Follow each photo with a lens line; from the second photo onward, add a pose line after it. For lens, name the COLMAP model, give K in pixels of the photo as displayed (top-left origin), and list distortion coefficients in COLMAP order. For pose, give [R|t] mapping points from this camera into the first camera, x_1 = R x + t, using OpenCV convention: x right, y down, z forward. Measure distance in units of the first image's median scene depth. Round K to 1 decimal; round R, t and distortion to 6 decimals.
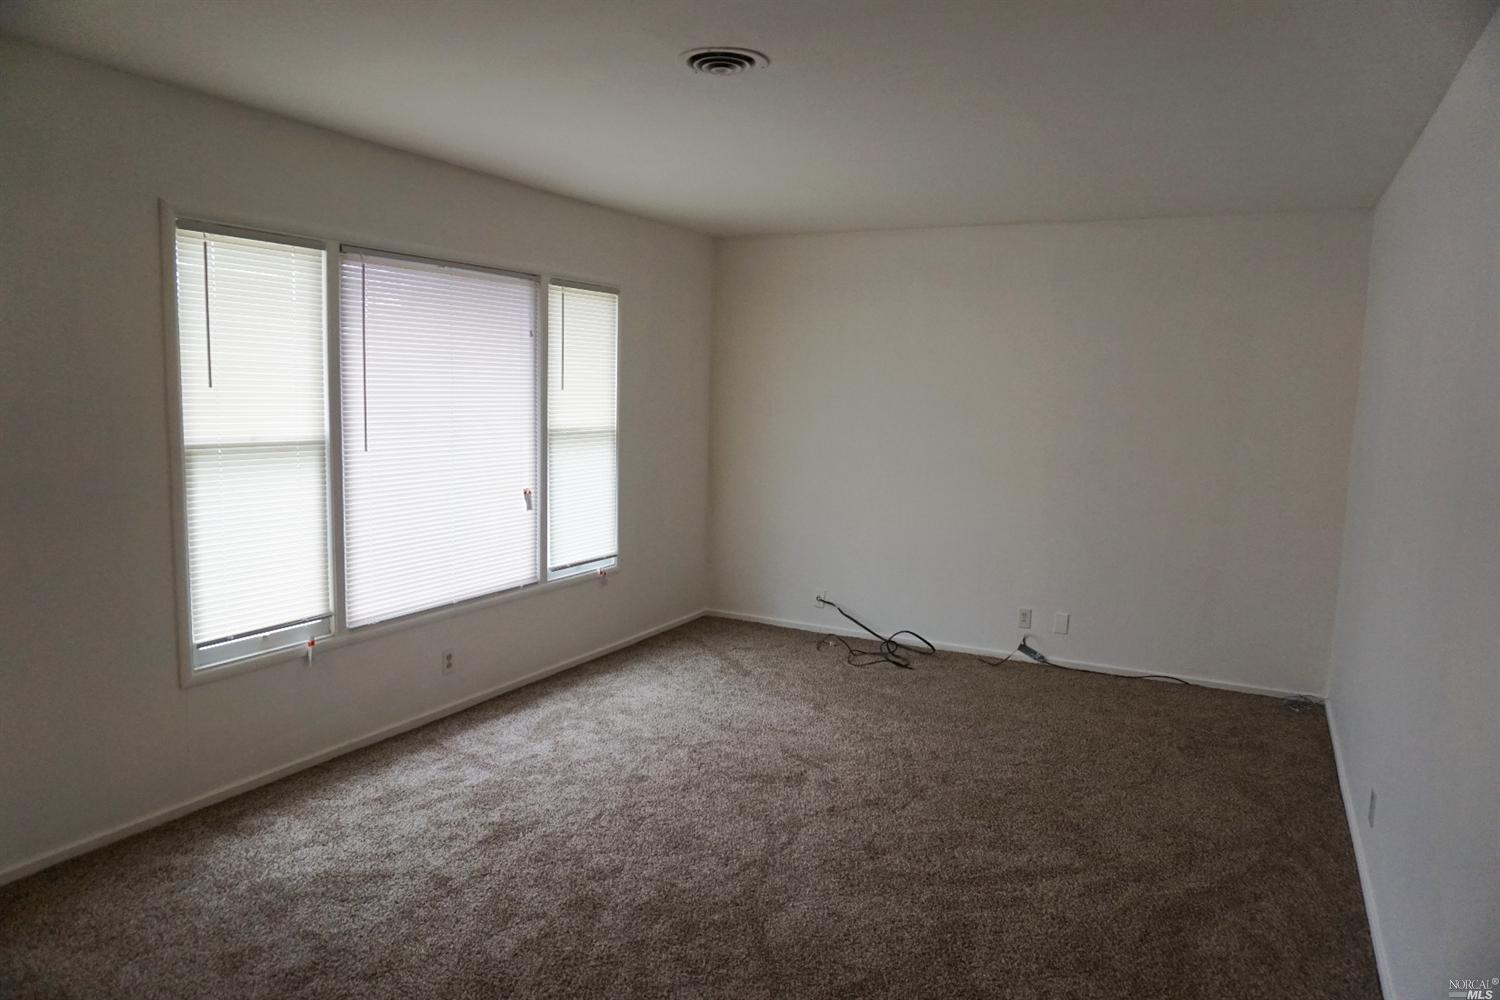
lens RADIAL K [[978.3, 0, 750.0], [0, 978.3, 500.0], [0, 0, 1]] dist [-0.074603, 0.038543]
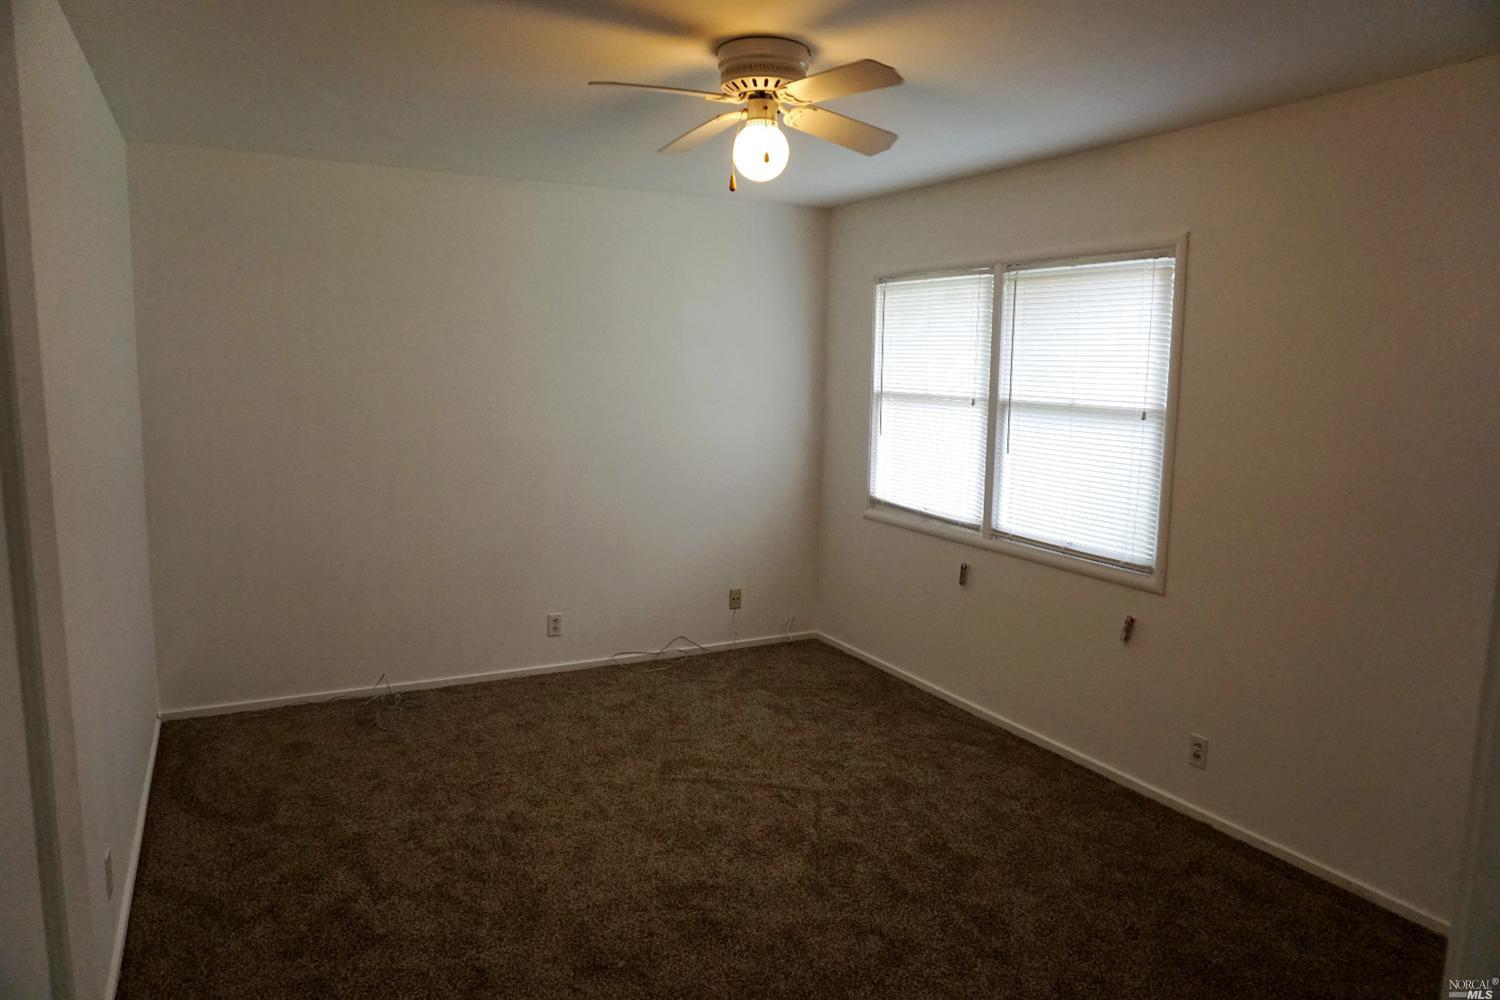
lens RADIAL K [[978.3, 0, 750.0], [0, 978.3, 500.0], [0, 0, 1]] dist [-0.074603, 0.038543]
pose [[-0.563811, 0.071723, -0.822783, 1.000447], [-0.124309, 0.977504, 0.170392, -0.124346], [0.816495, 0.198349, -0.542212, 1.559353]]
